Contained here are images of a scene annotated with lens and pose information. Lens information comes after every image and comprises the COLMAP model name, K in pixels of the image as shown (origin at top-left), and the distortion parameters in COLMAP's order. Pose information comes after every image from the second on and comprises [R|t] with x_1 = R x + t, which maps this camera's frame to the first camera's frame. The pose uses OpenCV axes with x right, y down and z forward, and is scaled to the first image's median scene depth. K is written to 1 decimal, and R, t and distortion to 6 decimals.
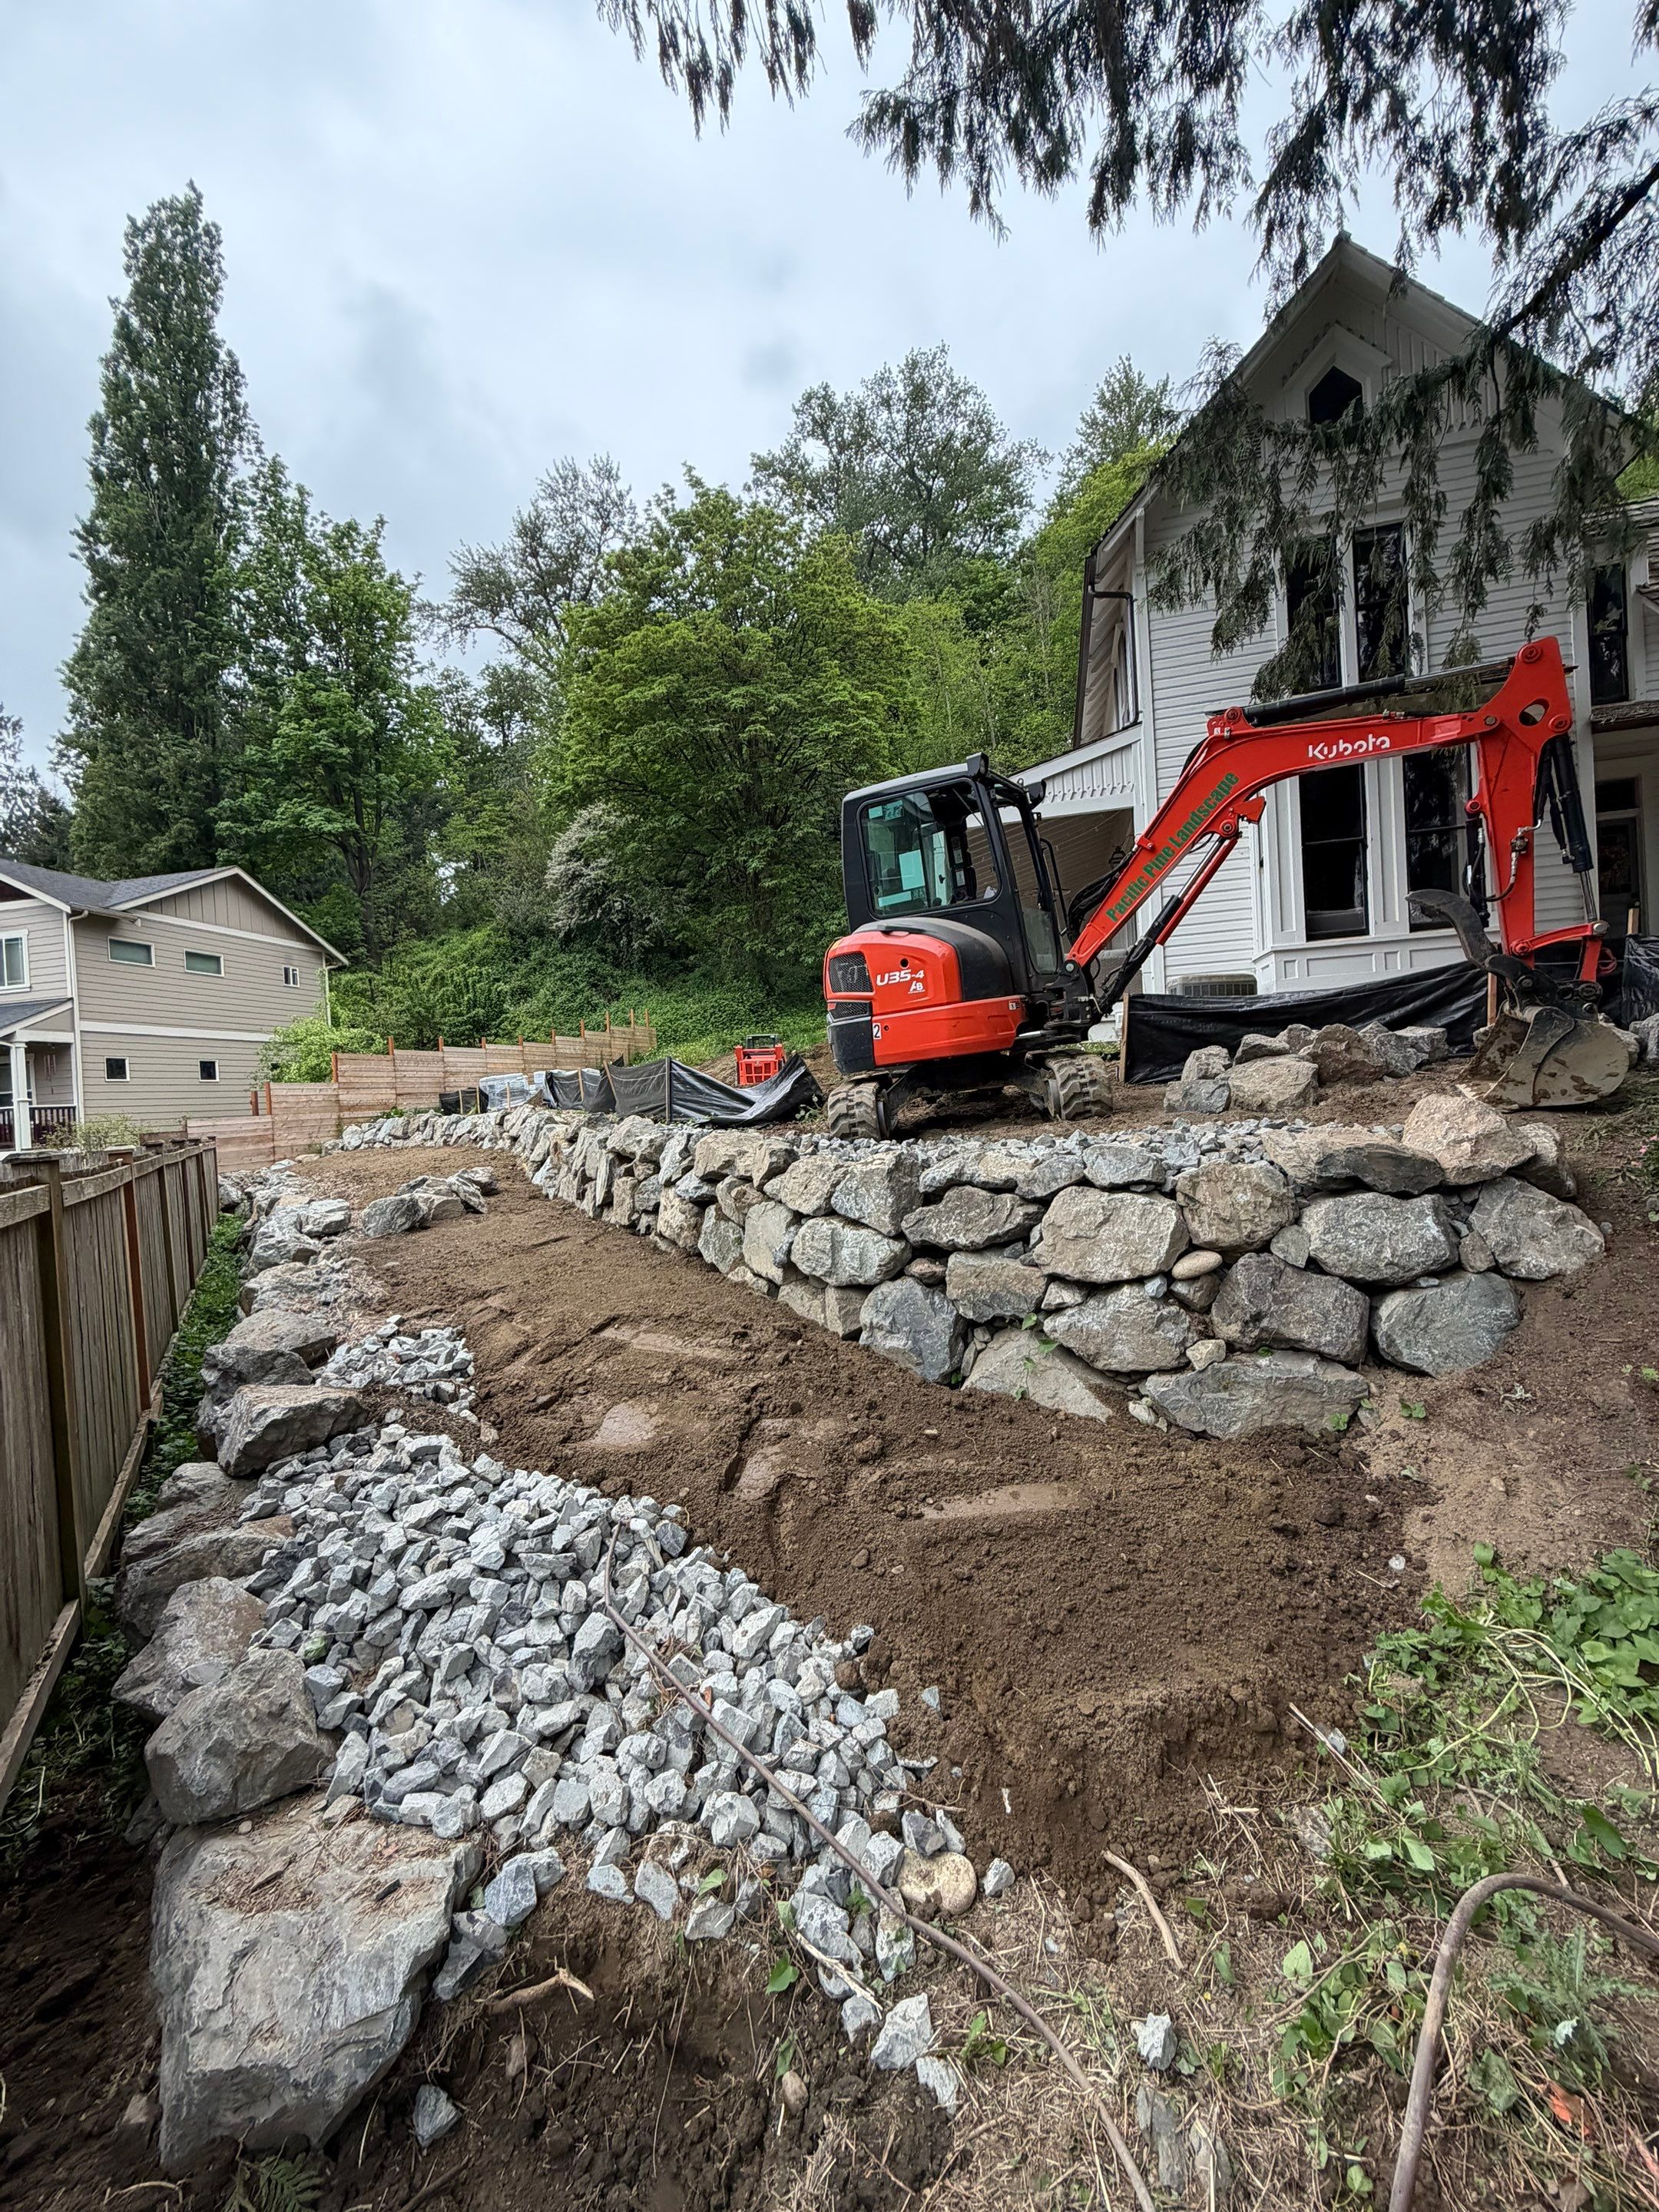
lens RADIAL K [[868.2, 0, 830.5], [0, 868.2, 1085.0], [0, 0, 1]] dist [-0.003342, -0.000258]
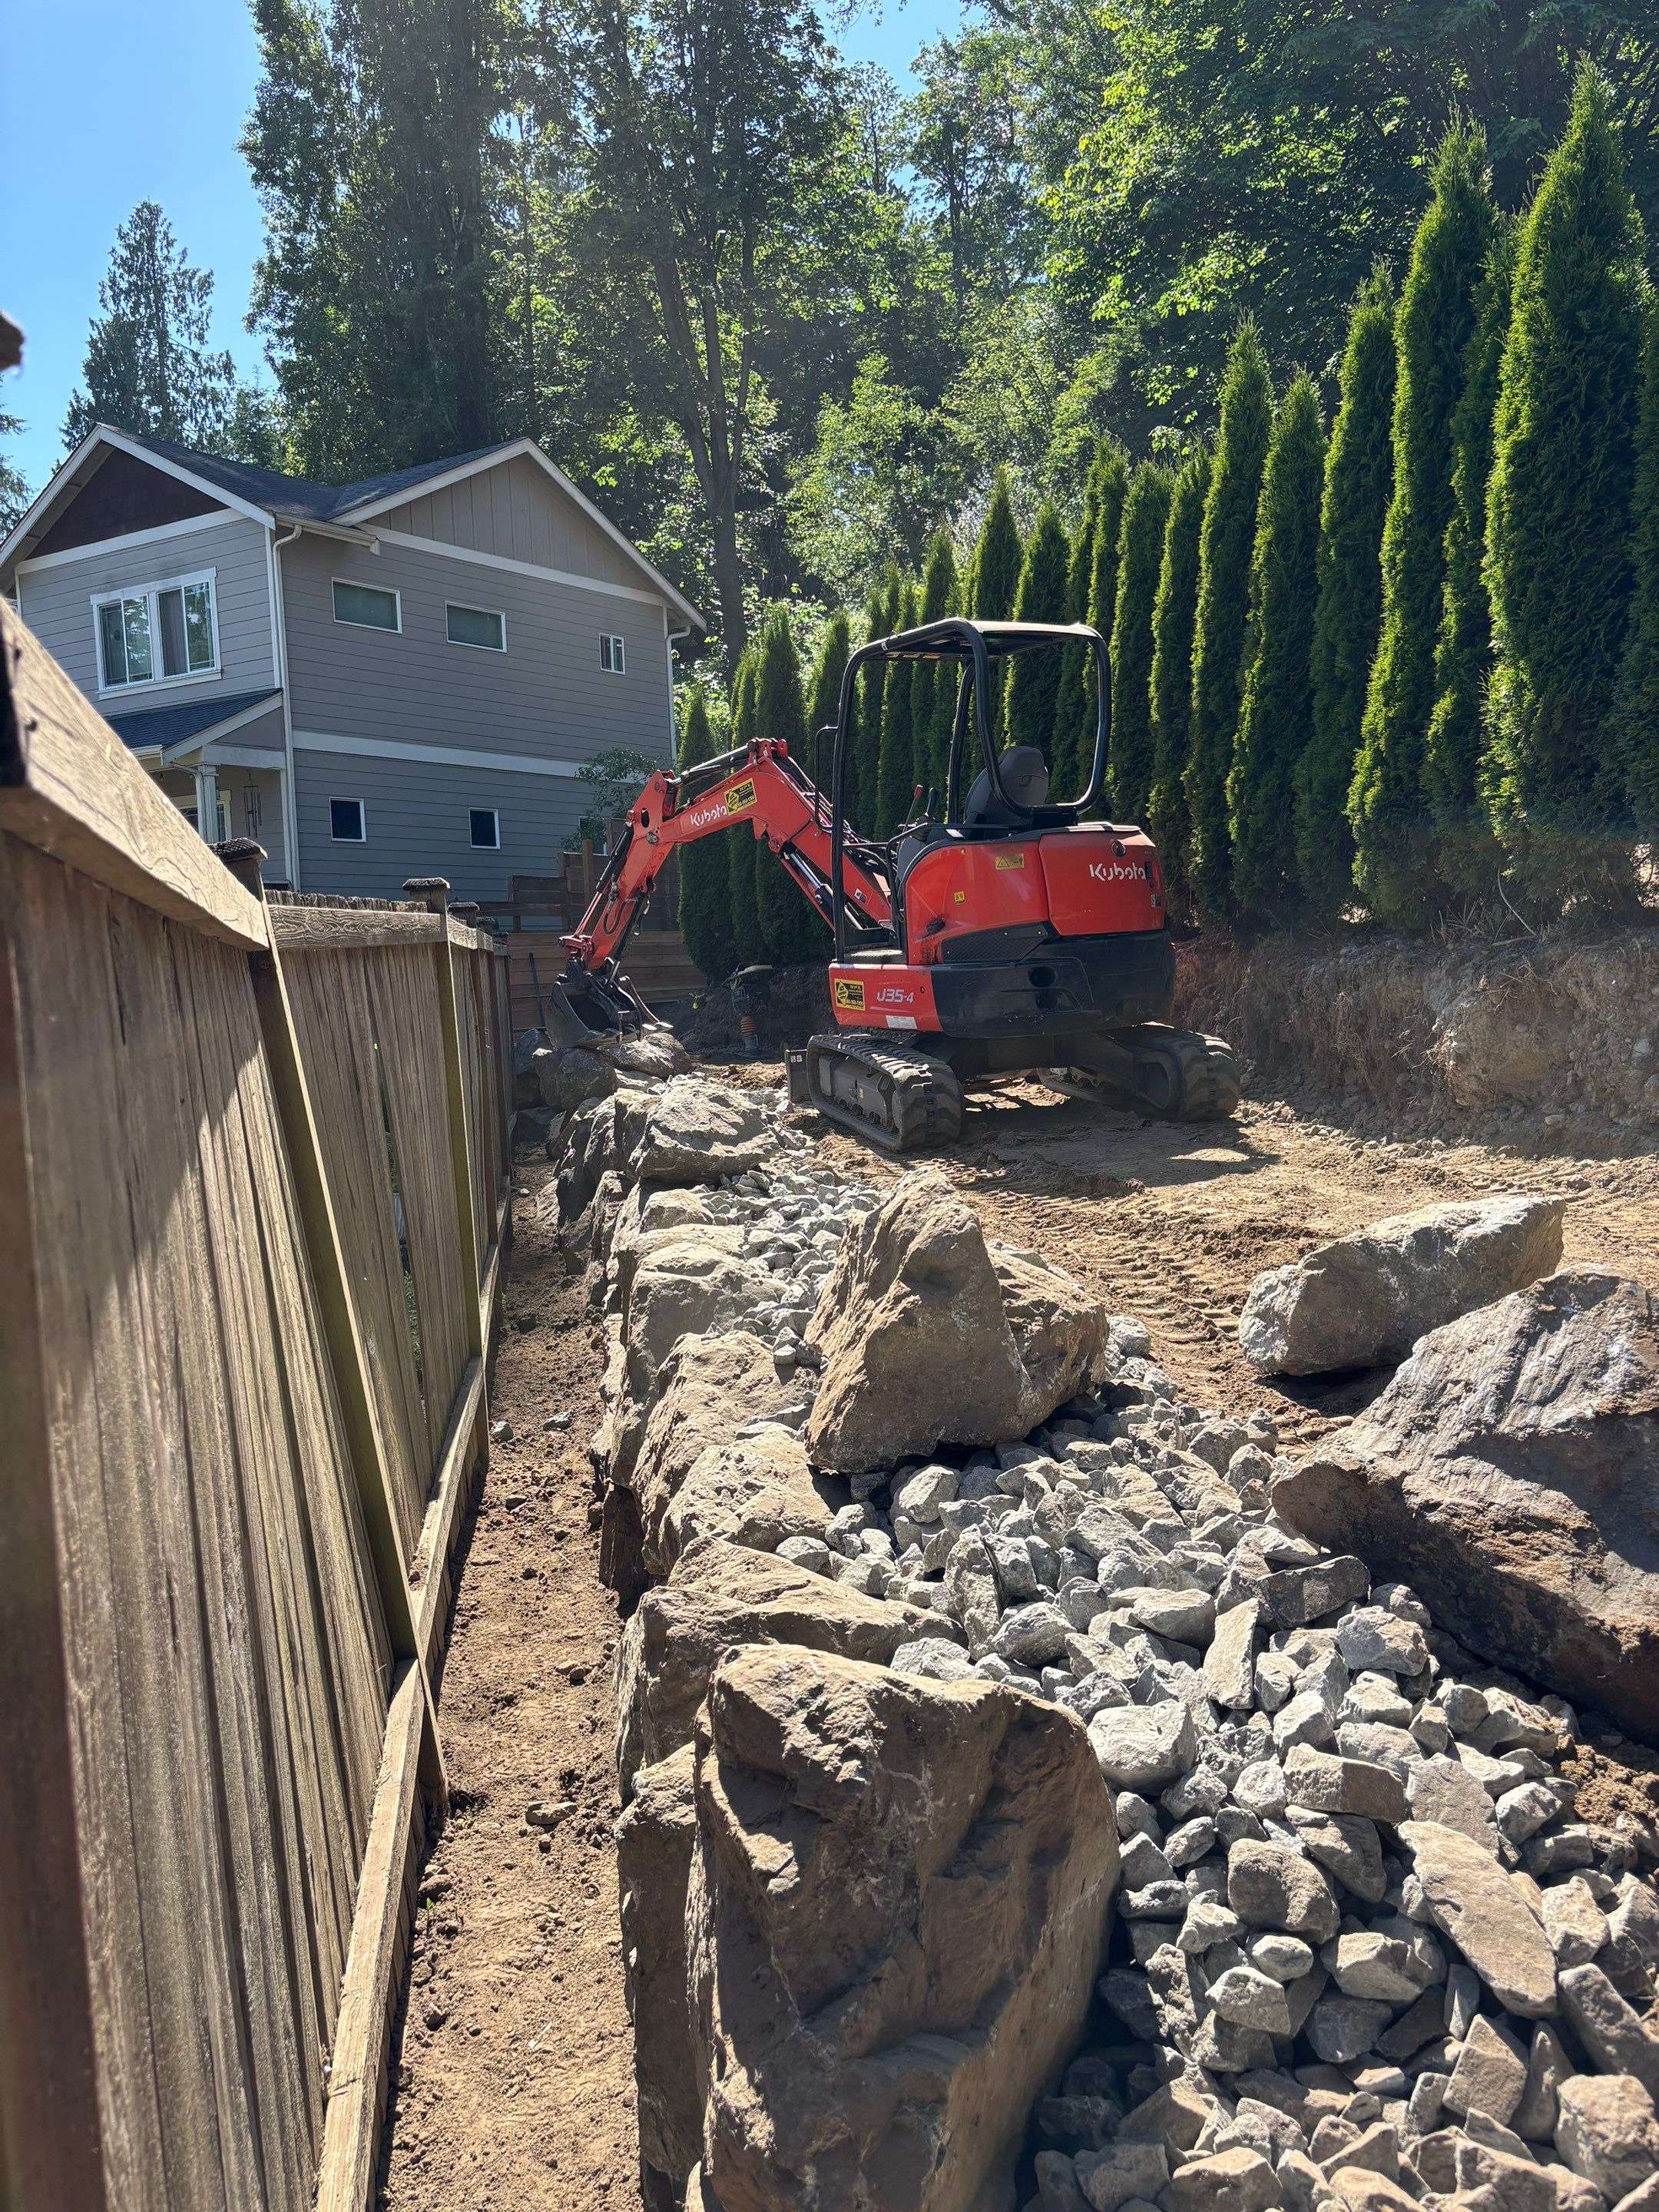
lens RADIAL K [[1673.2, 0, 838.6], [0, 1673.2, 1094.1], [0, 0, 1]] dist [0.016721, -0.002741]
pose [[0.919440, 0.069973, -0.386954, -0.092137], [-0.025732, 0.992638, 0.118357, 0.018477], [0.392387, -0.098865, 0.914472, 0.106493]]
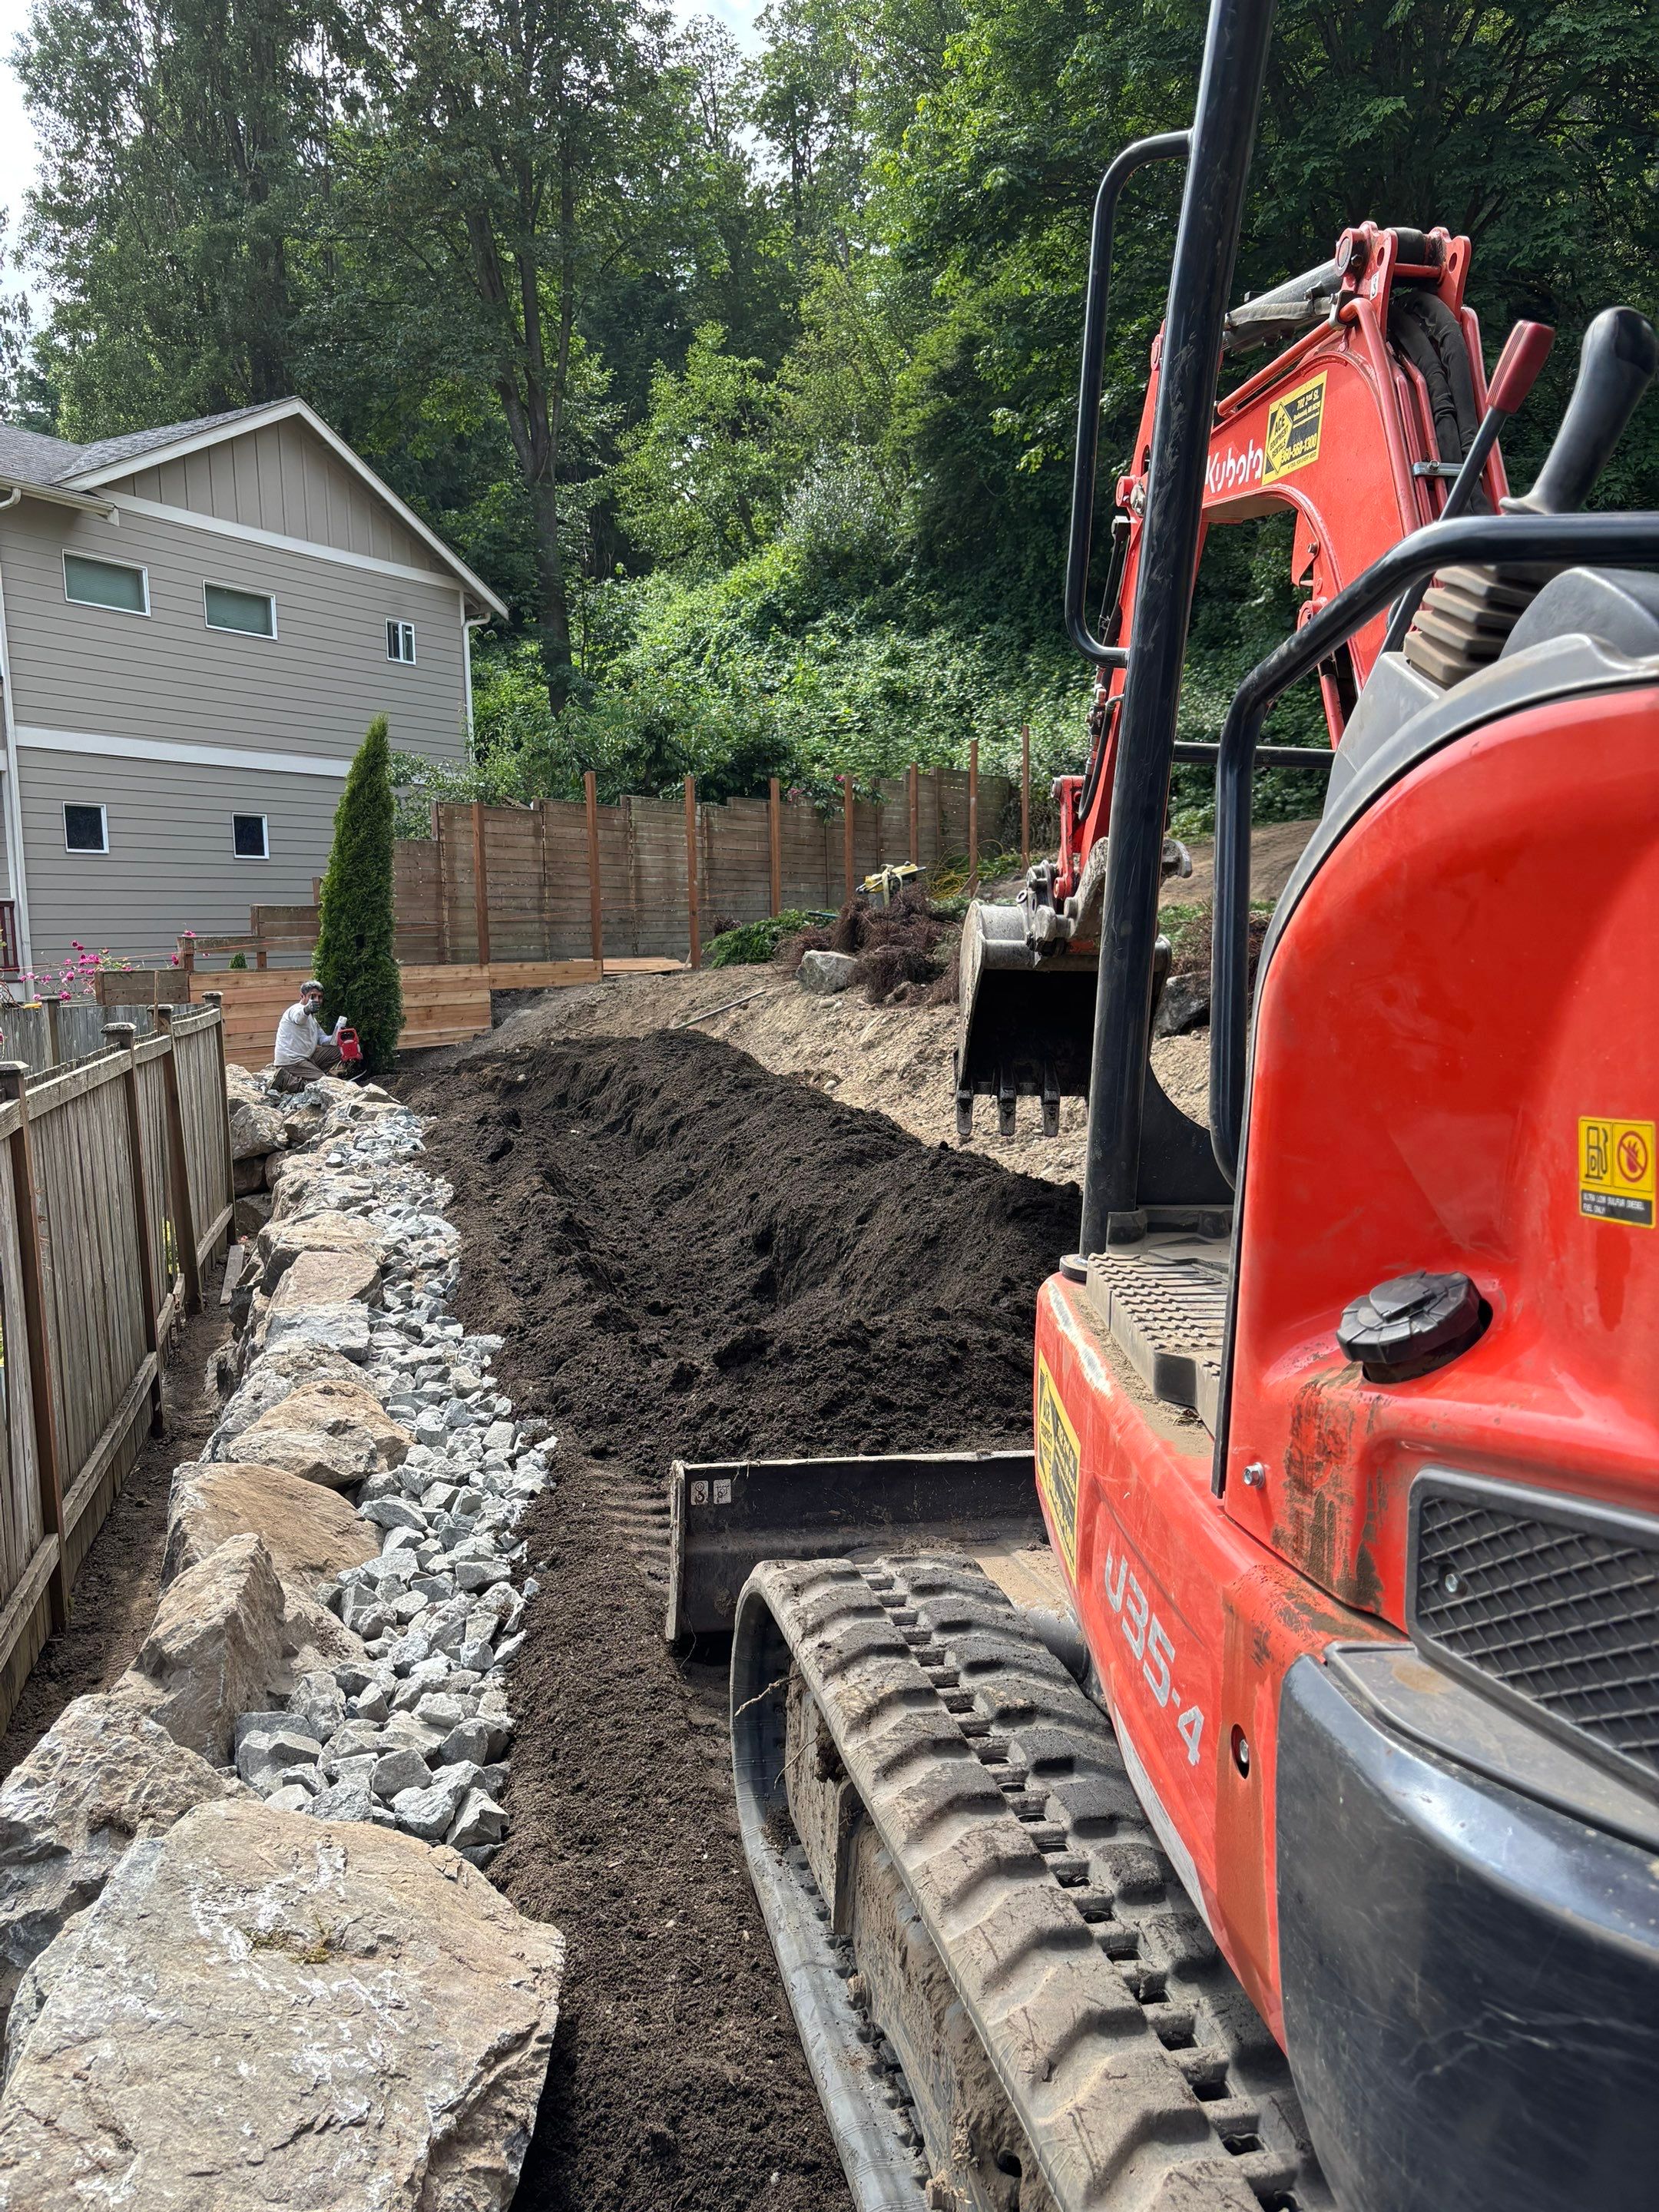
lens RADIAL K [[1677.7, 0, 809.3], [0, 1677.7, 1112.3], [0, 0, 1]] dist [0.012154, 0.007215]
pose [[0.945546, 0.083159, -0.314686, -0.104890], [-0.040873, 0.989495, 0.138672, -0.006547], [0.322912, -0.118258, 0.939011, 0.188480]]
